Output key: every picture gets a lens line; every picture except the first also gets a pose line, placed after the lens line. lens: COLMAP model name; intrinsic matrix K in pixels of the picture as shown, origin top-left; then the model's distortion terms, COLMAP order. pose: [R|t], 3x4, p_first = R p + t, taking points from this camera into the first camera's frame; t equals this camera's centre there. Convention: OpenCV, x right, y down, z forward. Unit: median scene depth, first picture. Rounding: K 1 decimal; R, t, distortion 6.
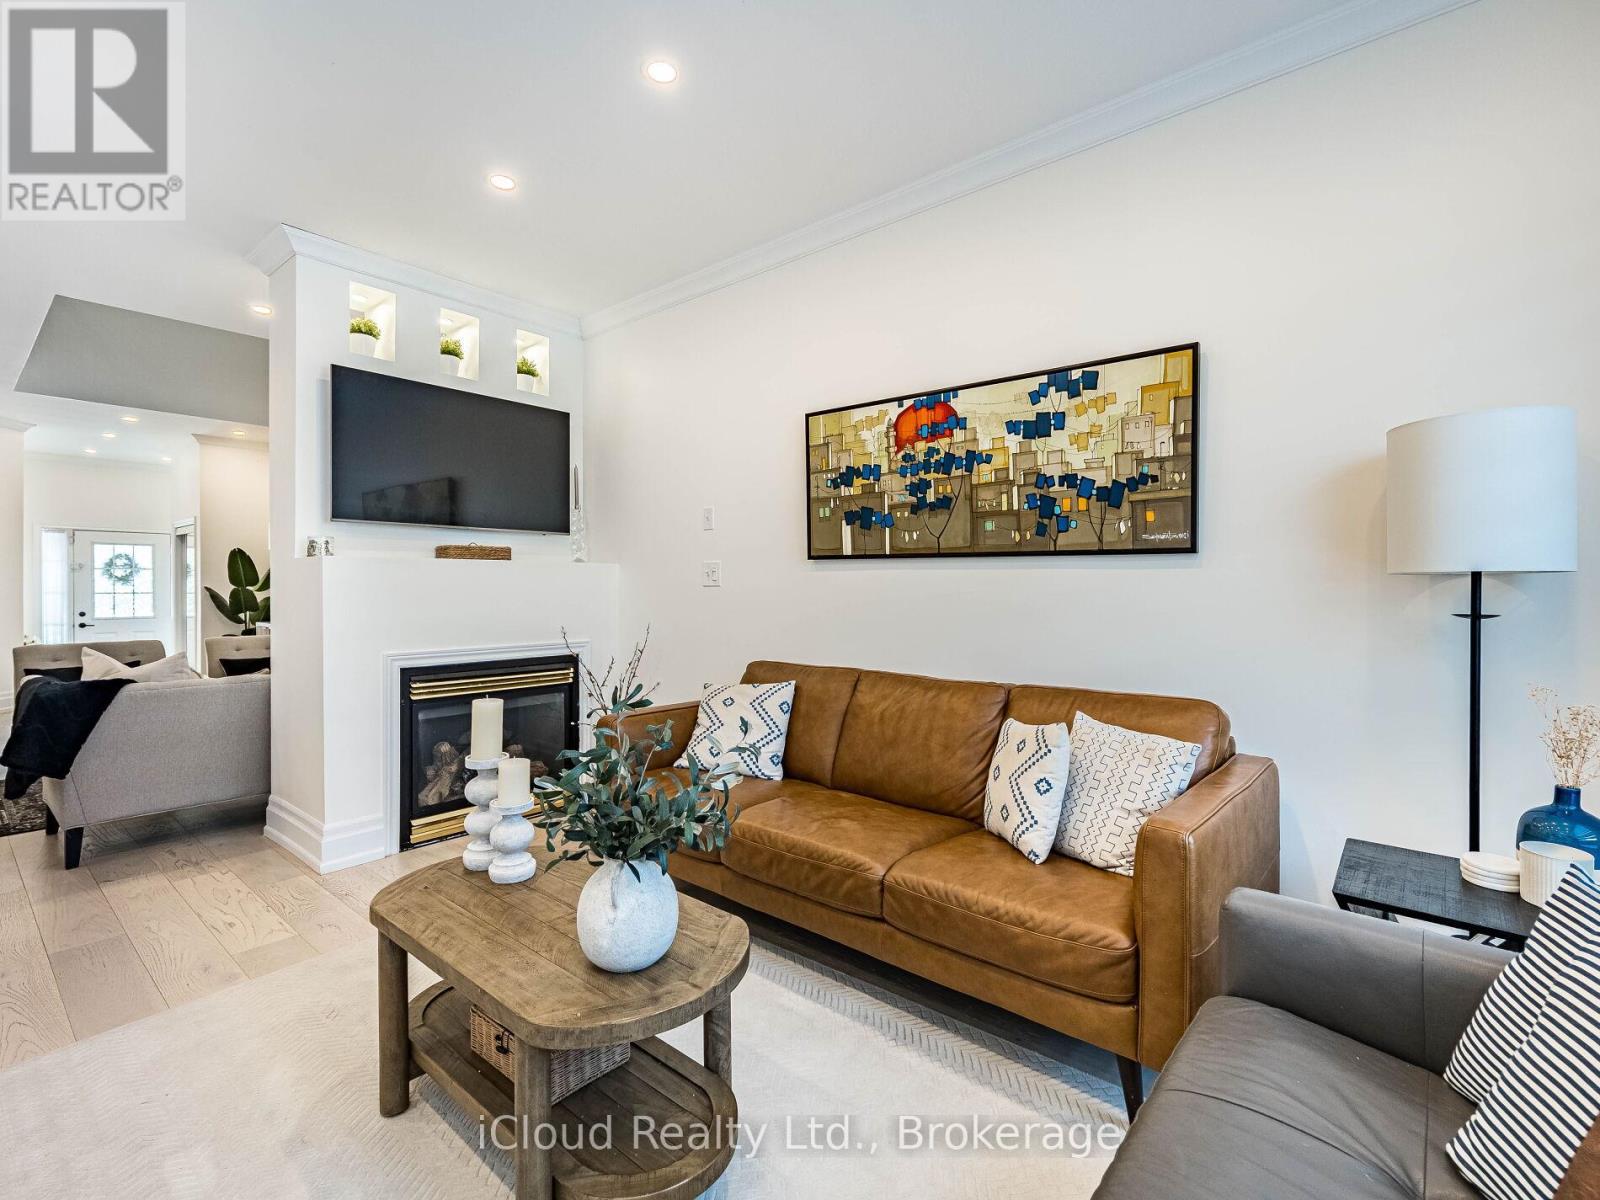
lens RADIAL K [[742.6, 0, 800.0], [0, 742.6, 600.0], [0, 0, 1]] dist [0.000367, -0.000682]
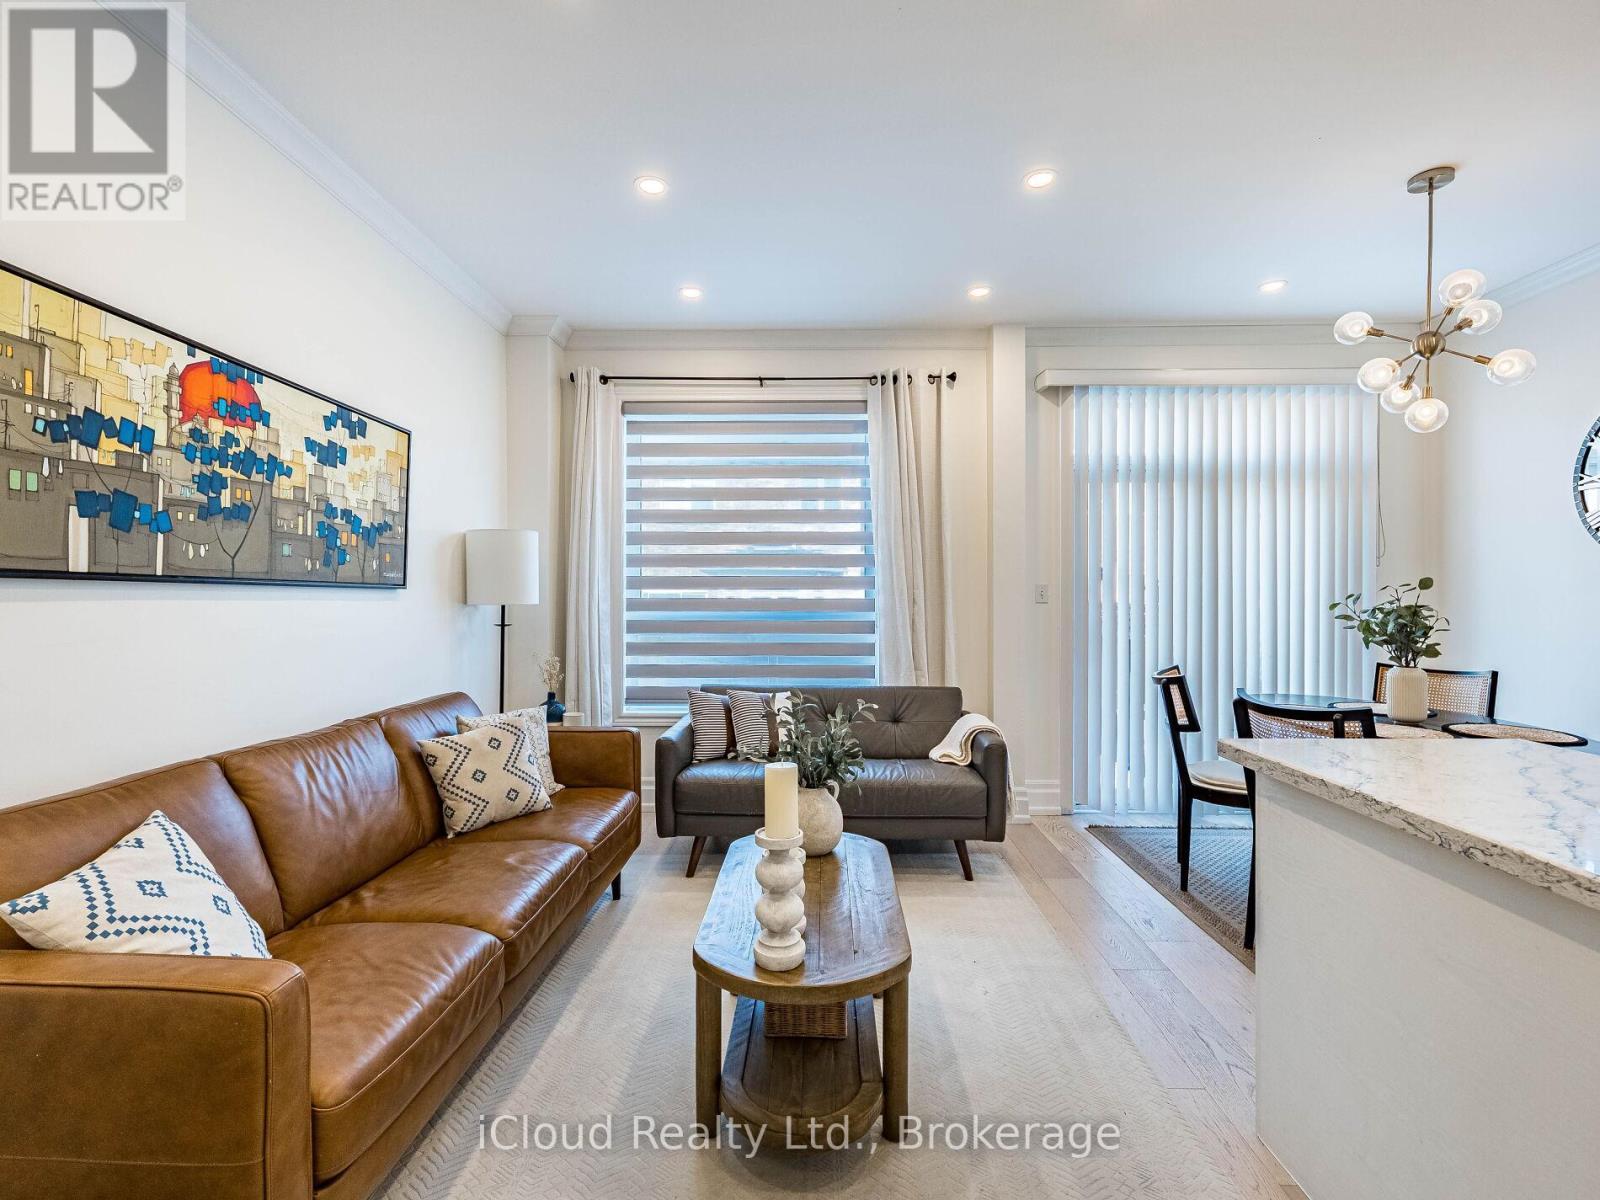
lens RADIAL K [[742.6, 0, 800.0], [0, 742.6, 600.0], [0, 0, 1]] dist [0.000367, -0.000682]
pose [[-0.630582, -0.014384, 0.775990, -0.747895], [0.002603, 0.999783, 0.020647, -0.055021], [-0.776119, 0.015039, -0.630408, 1.027867]]
